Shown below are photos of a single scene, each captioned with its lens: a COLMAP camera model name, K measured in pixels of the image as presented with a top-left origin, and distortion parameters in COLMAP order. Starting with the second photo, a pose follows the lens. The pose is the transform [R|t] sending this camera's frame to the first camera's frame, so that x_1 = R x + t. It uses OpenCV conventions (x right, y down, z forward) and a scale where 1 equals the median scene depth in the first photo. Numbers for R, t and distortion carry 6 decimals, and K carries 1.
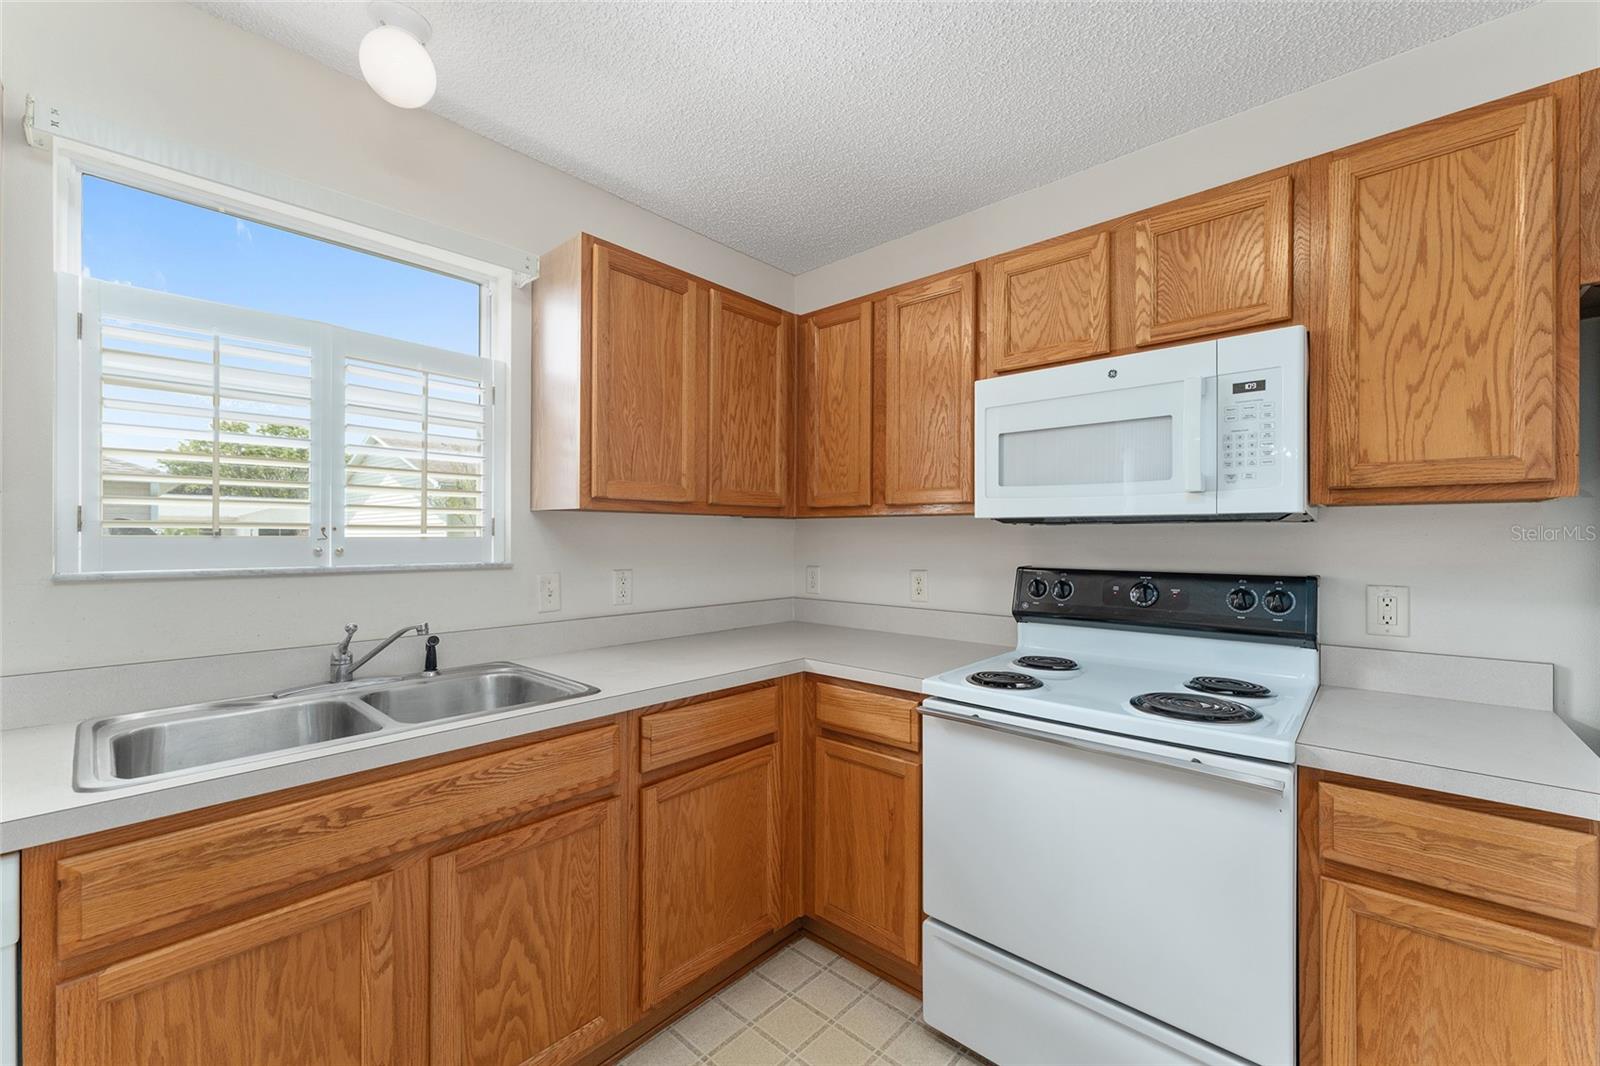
lens RADIAL K [[642.9, 0, 805.8], [0, 642.9, 535.6], [0, 0, 1]] dist [-0.001708, 0.000135]
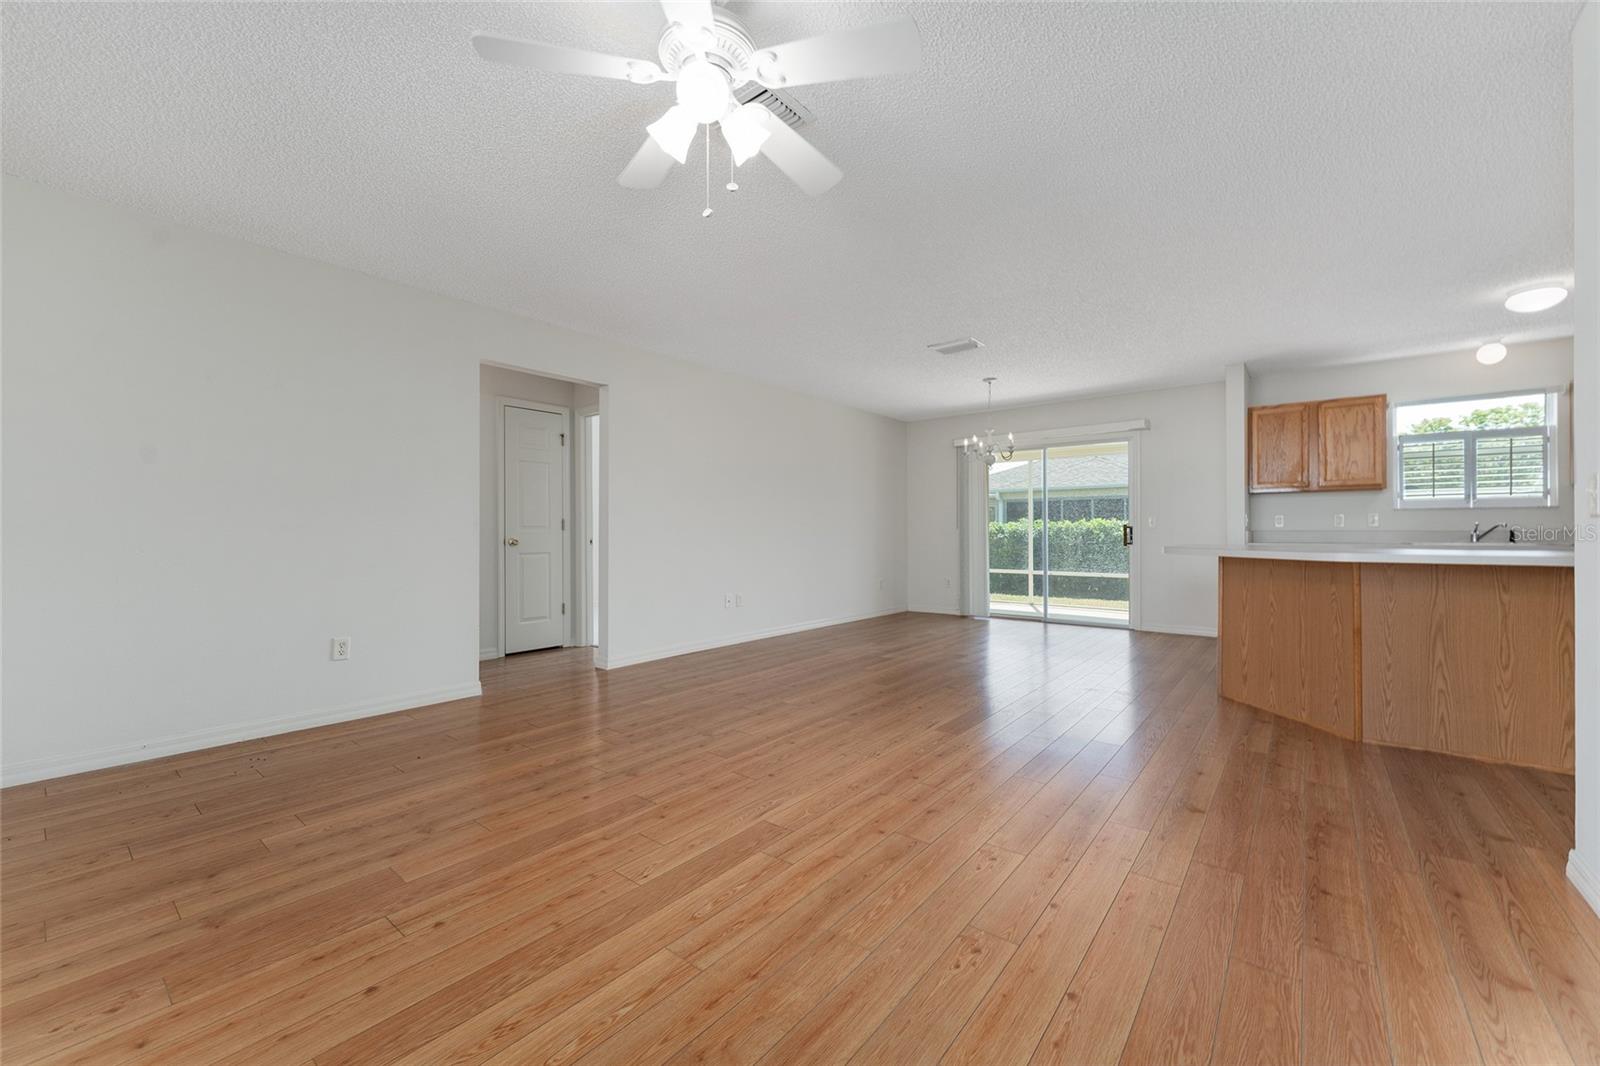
lens RADIAL K [[630.4, 0, 796.5], [0, 630.4, 530.1], [0, 0, 1]] dist [-0.000552, -0.000507]
pose [[0.036222, -0.004959, -0.999331, 1.992736], [0.002801, 0.999984, -0.004861, 0.149582], [0.999340, -0.002623, 0.036235, -2.170089]]
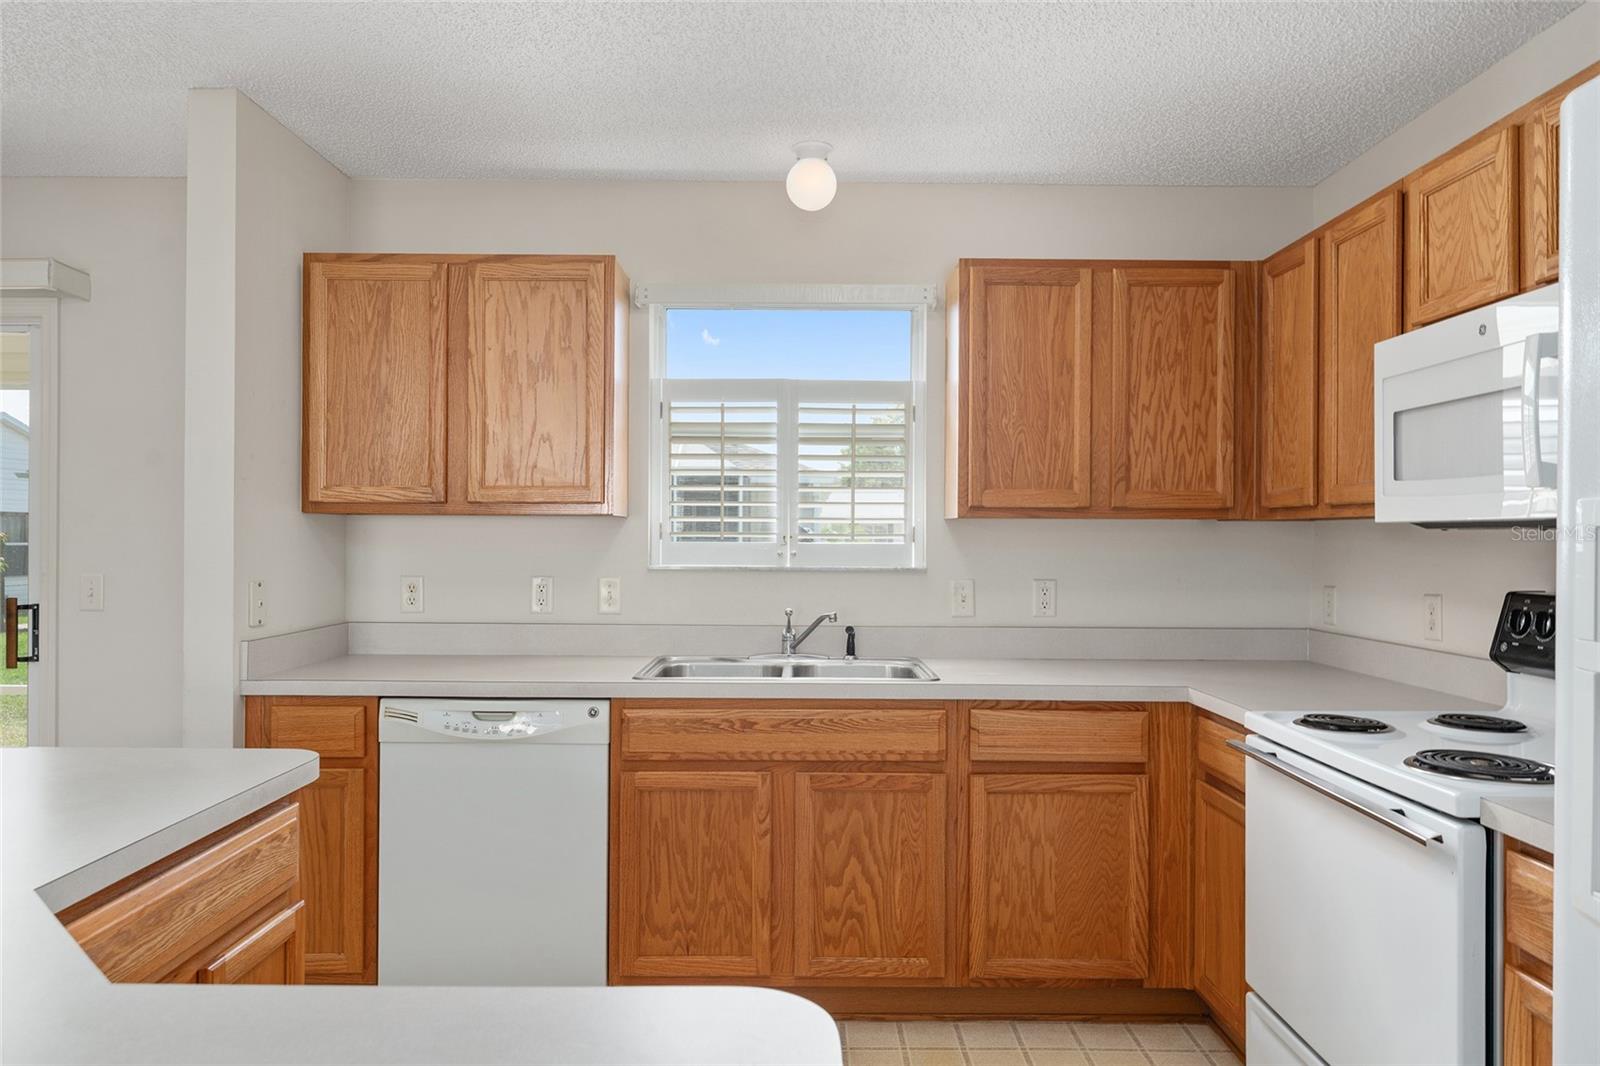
lens RADIAL K [[1058.7, 0, 800.0], [0, 1058.7, 533.0], [0, 0, 1]] dist [0.001311, 0.000214]
pose [[0.668691, -0.001401, -0.743540, 0.763688], [-0.003392, 0.999982, -0.004934, -0.006705], [0.743533, 0.005822, 0.668674, -0.362818]]
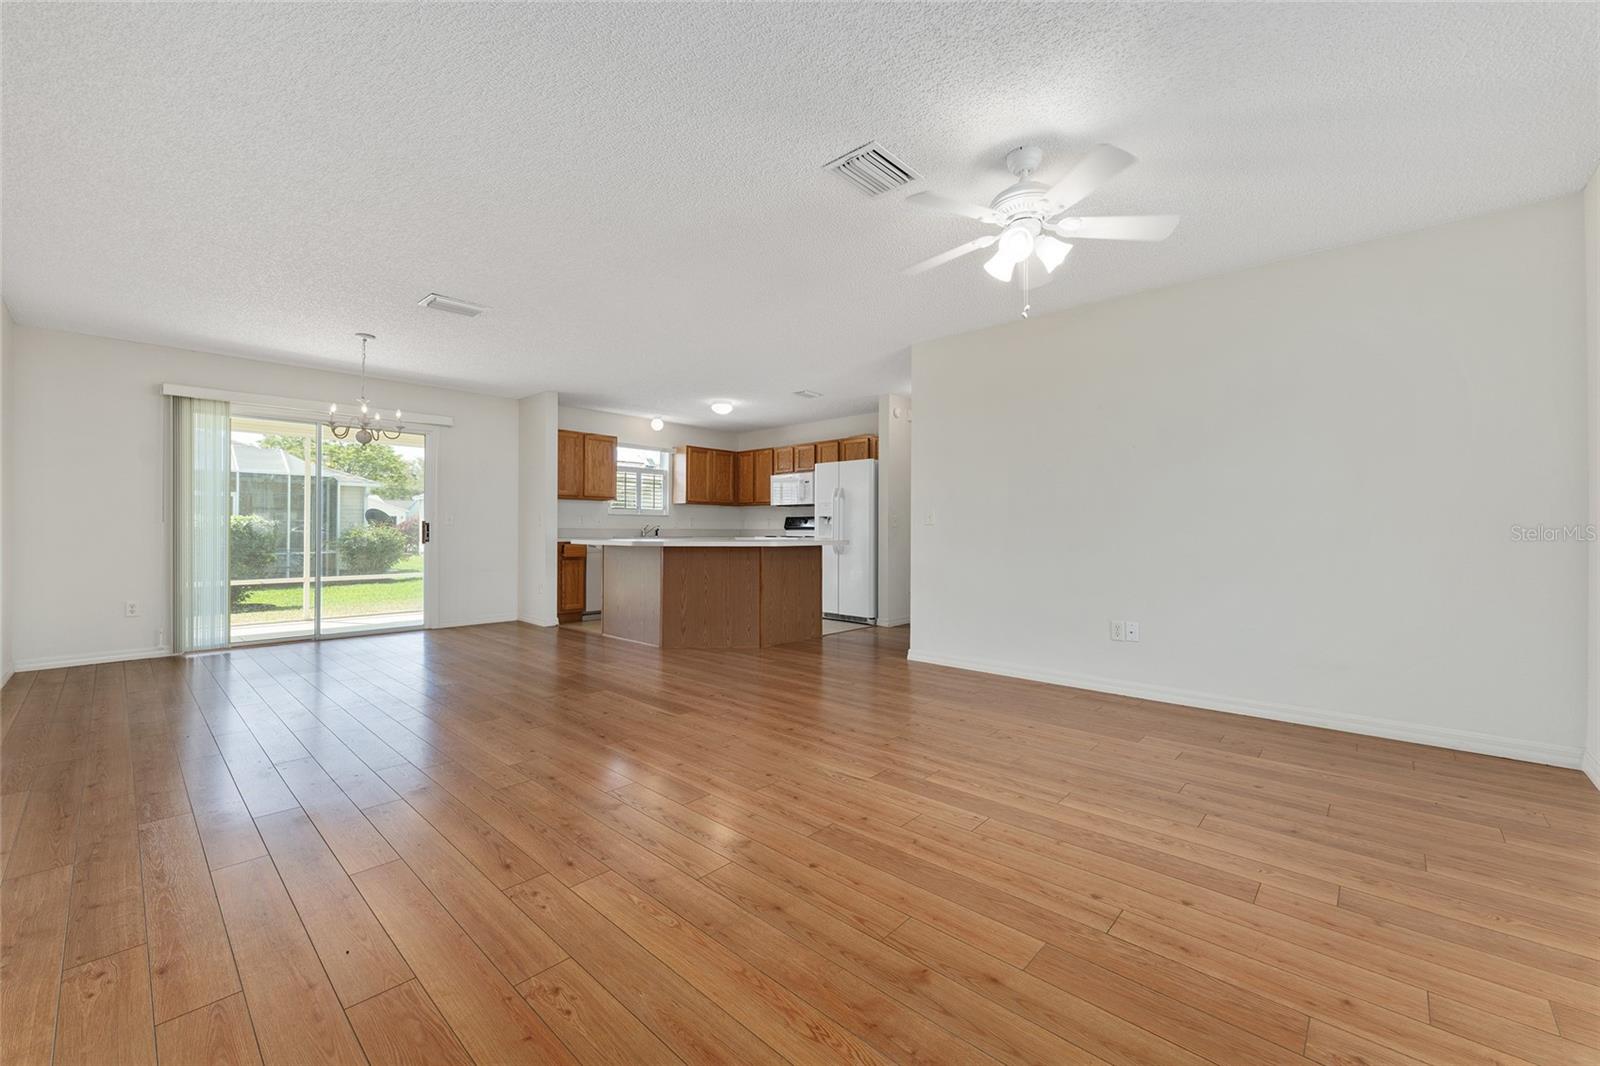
lens RADIAL K [[642.9, 0, 805.8], [0, 642.9, 535.6], [0, 0, 1]] dist [-0.001708, 0.000135]
pose [[0.999836, 0.001495, -0.018030, 0.611275], [-0.001328, 0.999956, 0.009261, 0.149116], [0.018043, -0.009236, 0.999795, -3.669782]]
